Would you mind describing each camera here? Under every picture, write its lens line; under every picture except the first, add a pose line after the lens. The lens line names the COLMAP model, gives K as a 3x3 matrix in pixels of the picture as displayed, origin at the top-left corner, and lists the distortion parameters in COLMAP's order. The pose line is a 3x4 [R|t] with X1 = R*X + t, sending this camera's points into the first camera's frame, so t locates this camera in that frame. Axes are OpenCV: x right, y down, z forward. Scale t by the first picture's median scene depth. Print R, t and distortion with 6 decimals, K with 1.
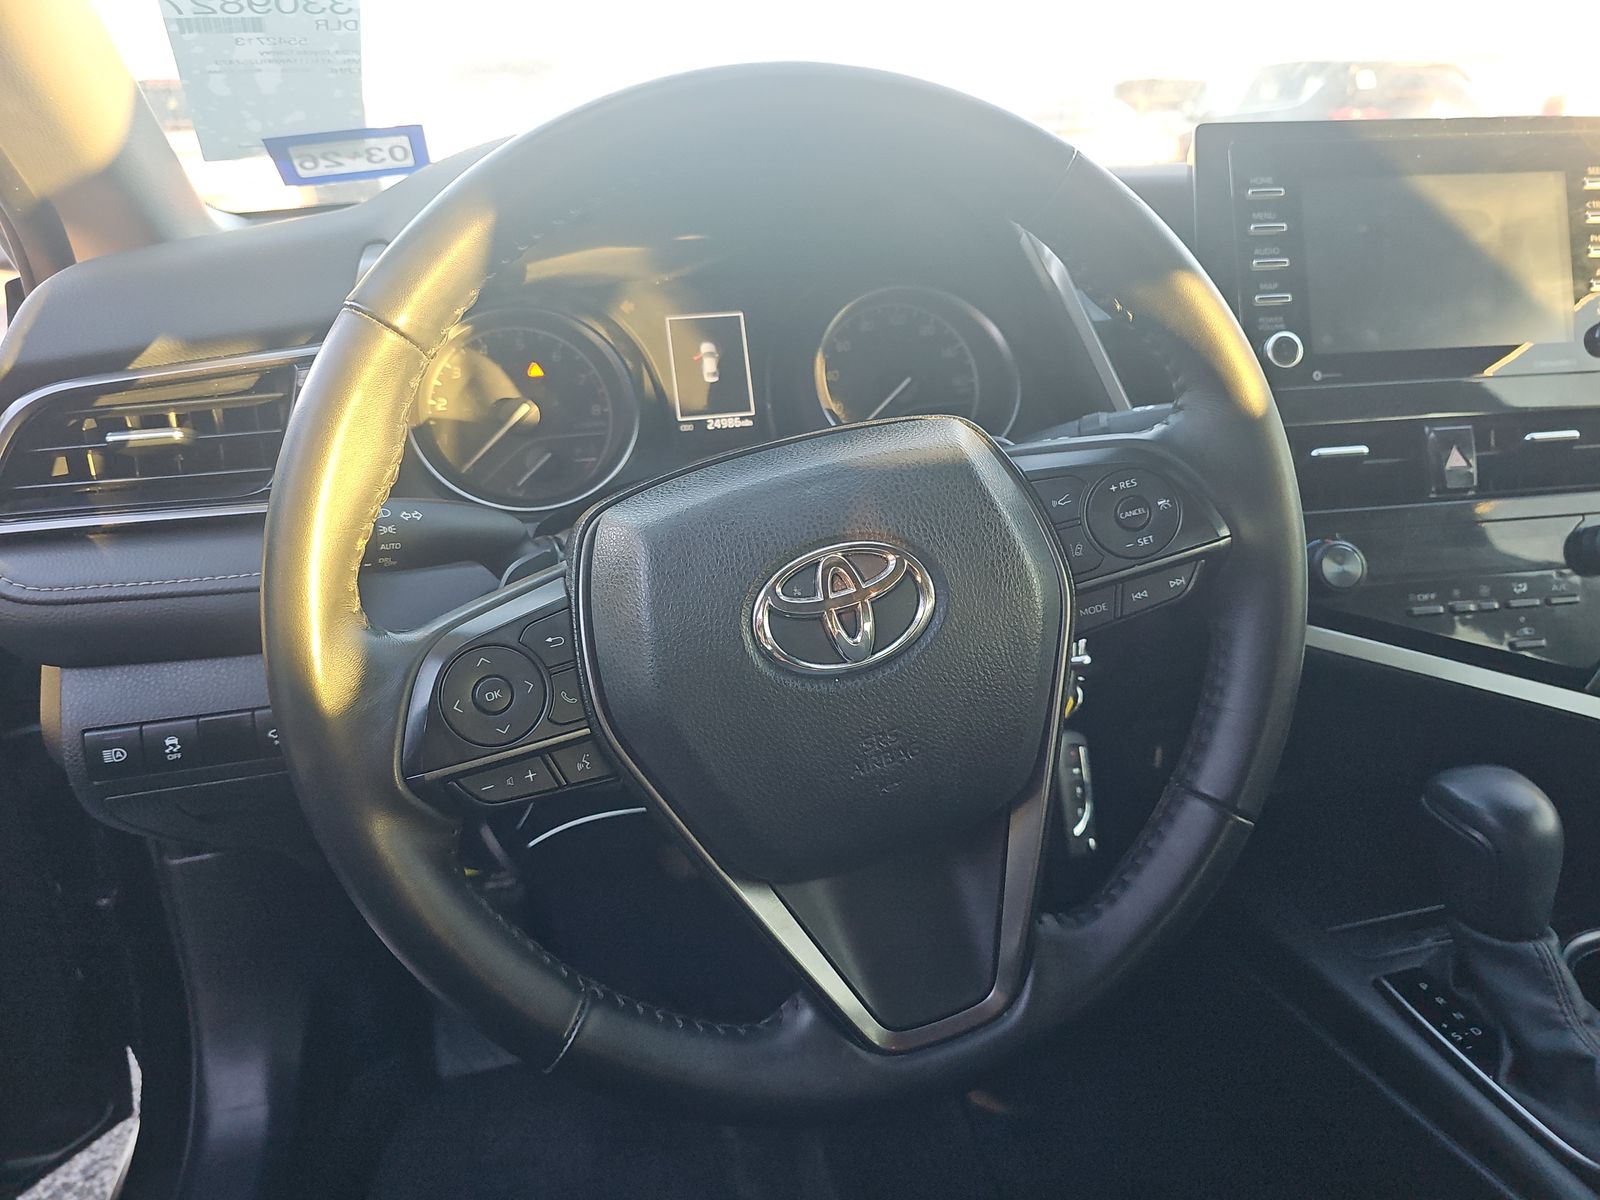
lens RADIAL K [[1082.7, 0, 783.7], [0, 1082.7, 598.0], [0, 0, 1]] dist [0.027670, -0.037374]
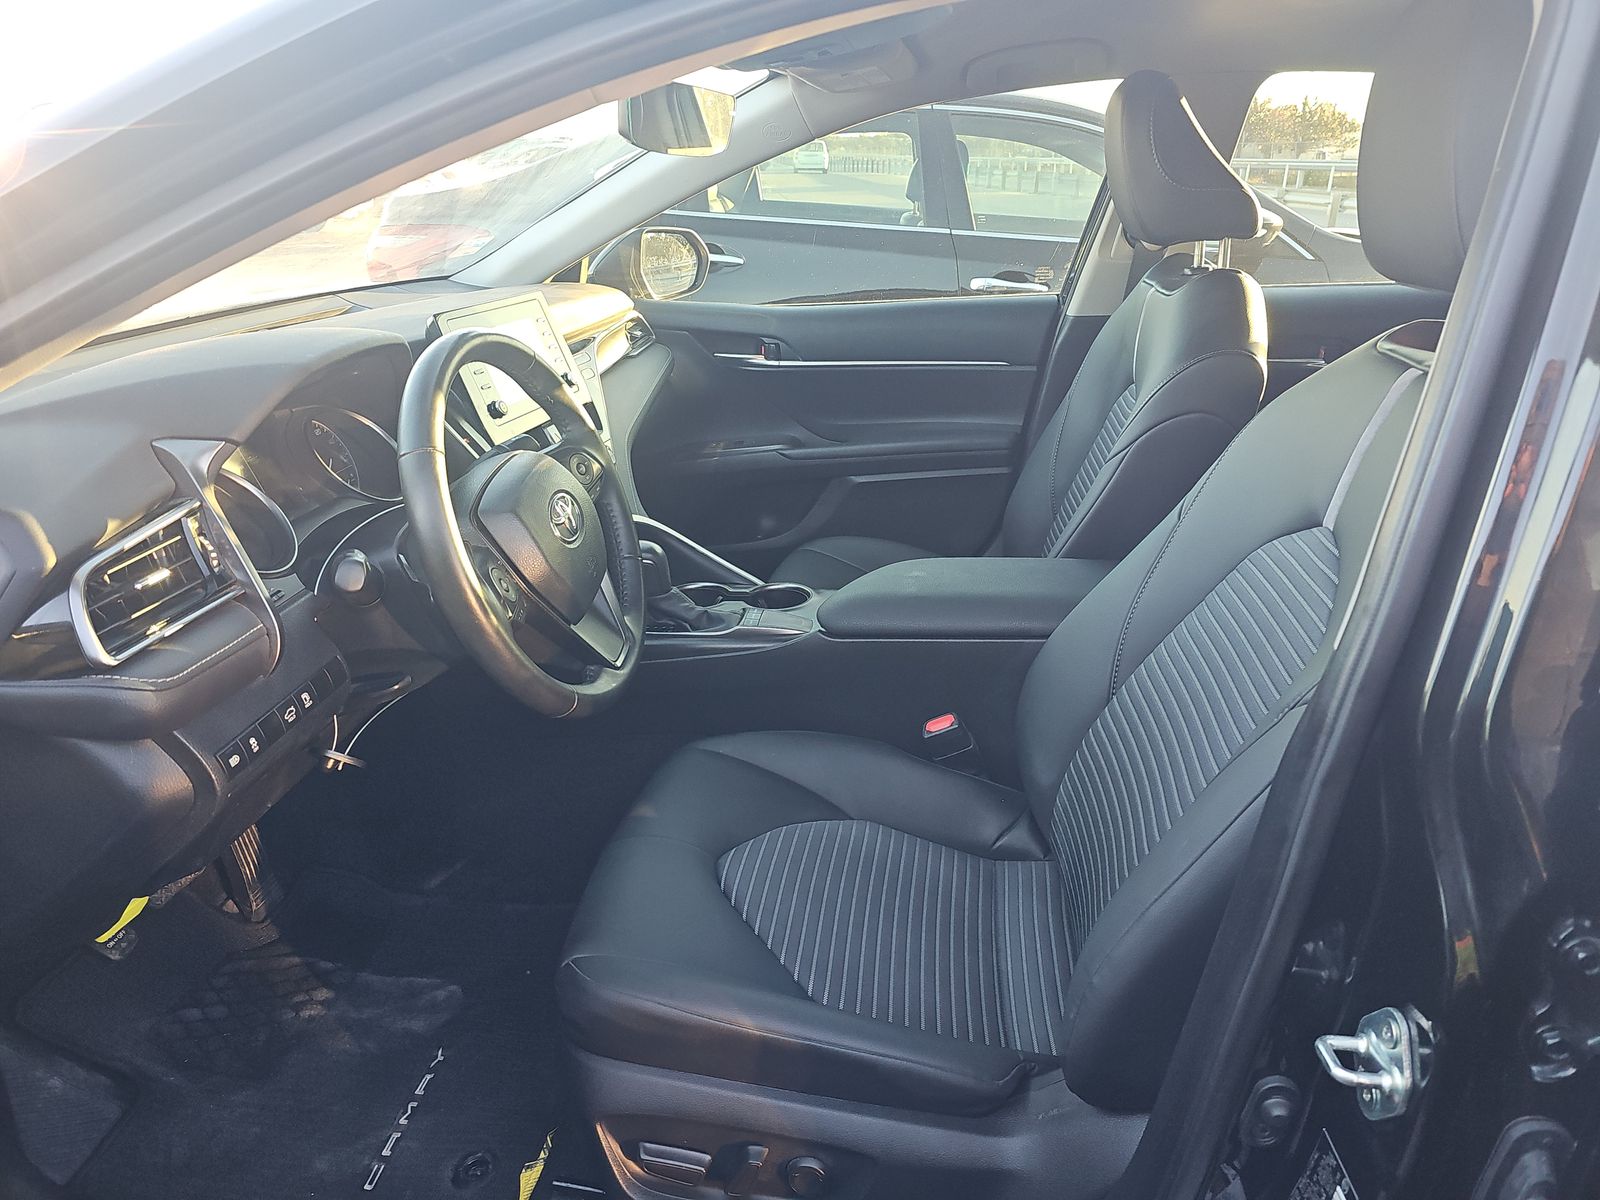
lens RADIAL K [[1059.1, 0, 790.1], [0, 1059.1, 595.1], [0, 0, 1]] dist [0.055937, -0.049028]
pose [[0.360052, -0.324803, 0.874566, -1.600336], [0.352481, 0.915315, 0.194823, -0.100265], [-0.863782, 0.238122, 0.444048, -0.485246]]
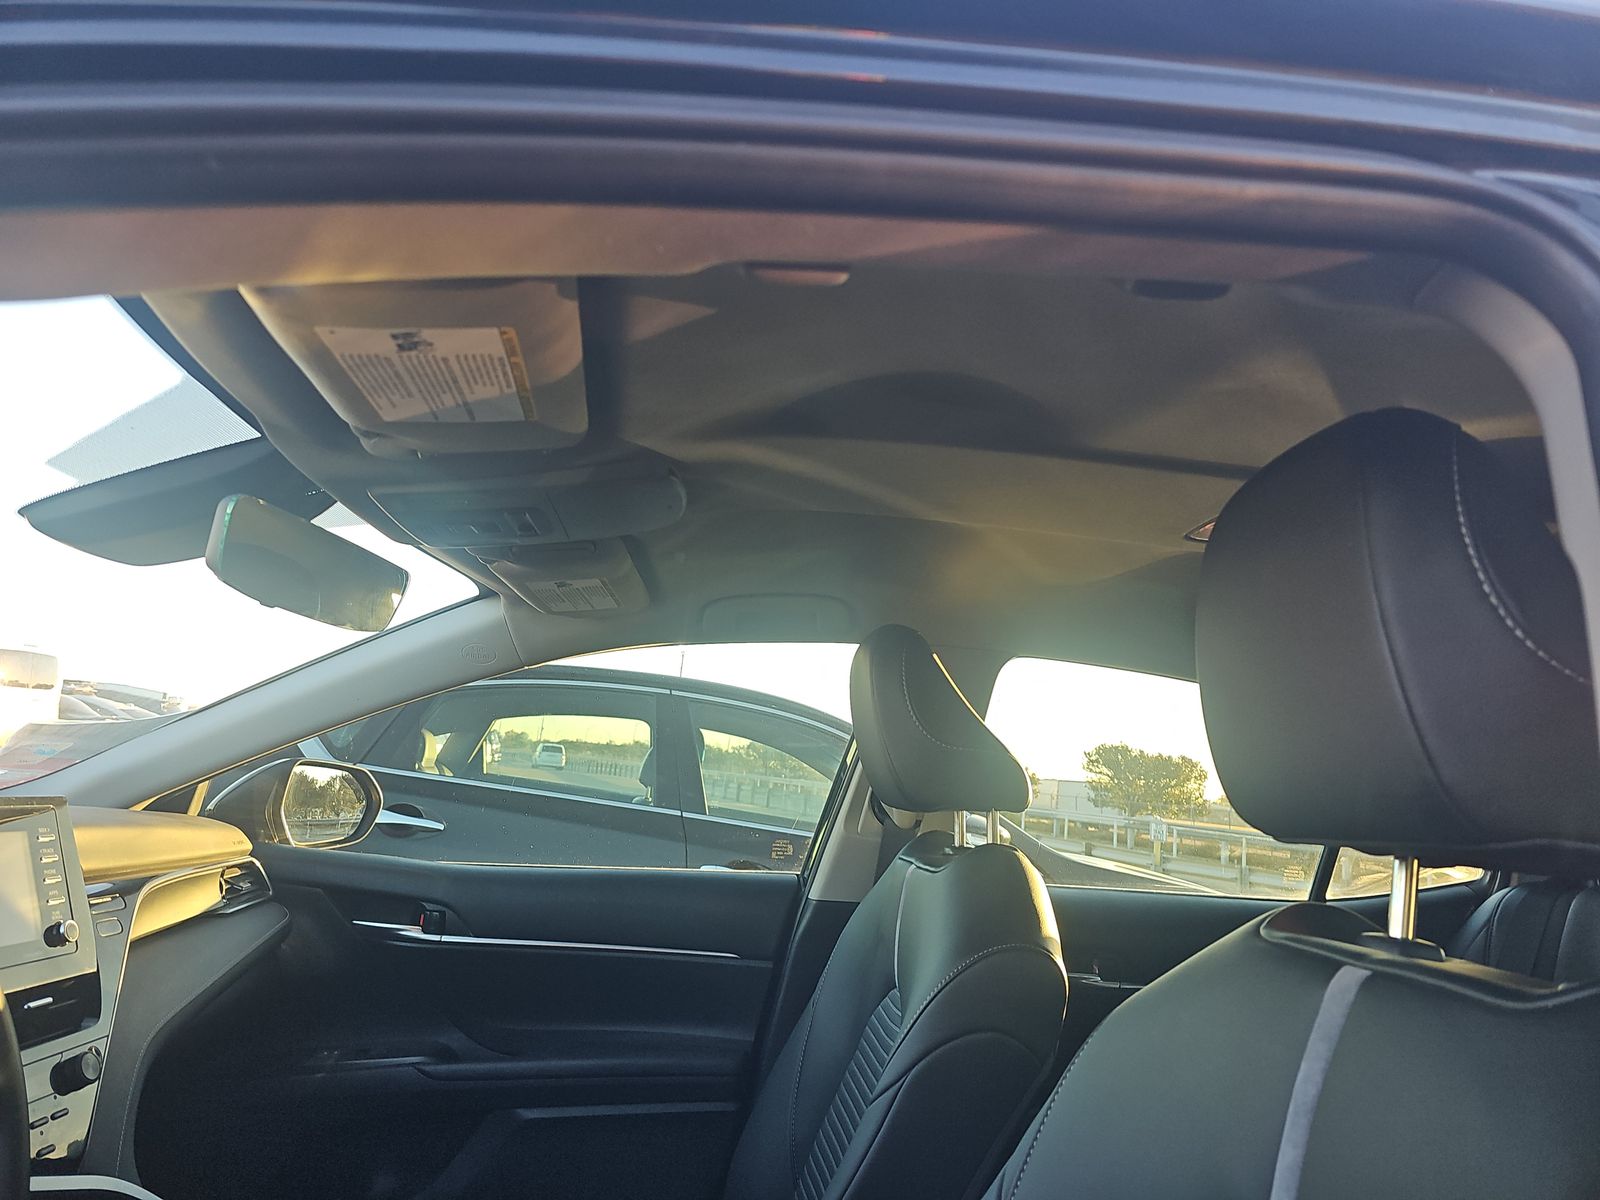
lens RADIAL K [[1057.2, 0, 790.2], [0, 1057.2, 577.0], [0, 0, 1]] dist [0.050761, -0.049974]
pose [[0.133837, 0.231879, 0.963493, -0.864515], [0.293043, 0.919501, -0.261998, 0.003719], [-0.946685, 0.317410, 0.055113, -0.314391]]
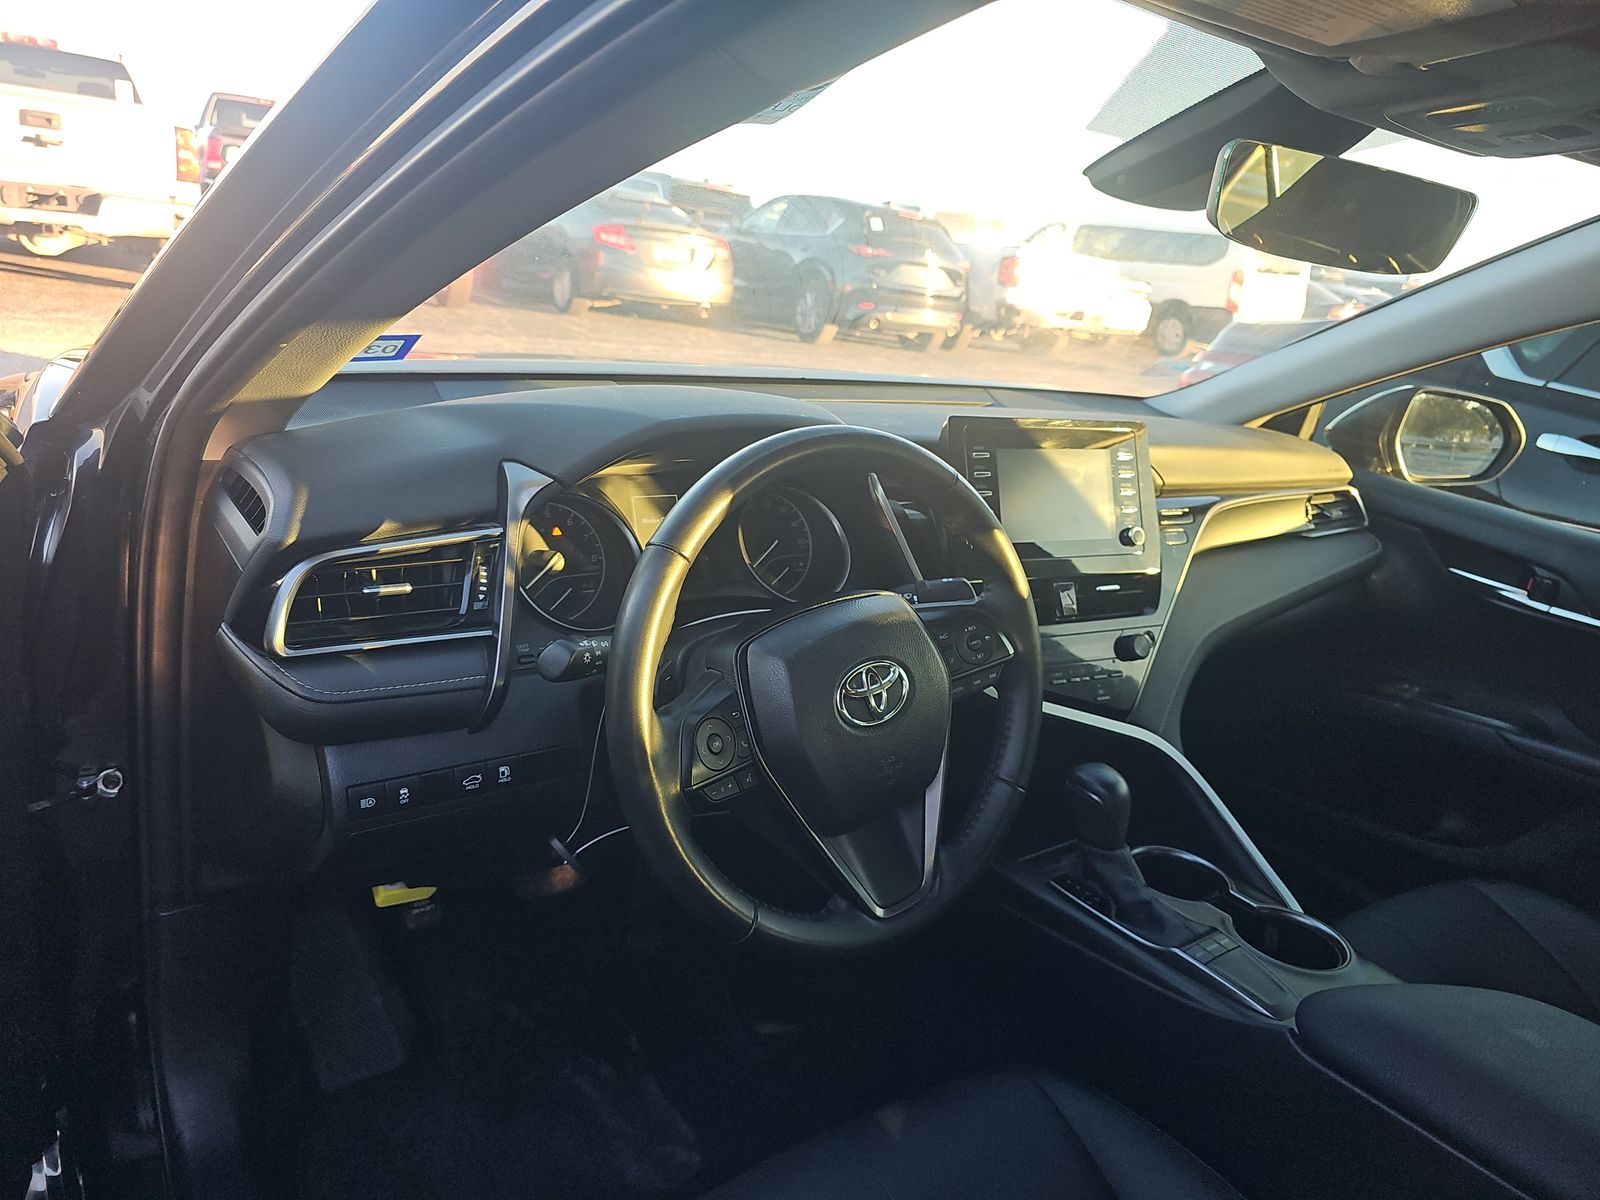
lens RADIAL K [[1059.1, 0, 790.1], [0, 1059.1, 595.1], [0, 0, 1]] dist [0.055937, -0.049028]
pose [[0.915210, 0.009925, 0.402854, -0.655409], [0.012319, 0.998540, -0.052588, -0.053687], [-0.402788, 0.053091, 0.913752, -0.566415]]
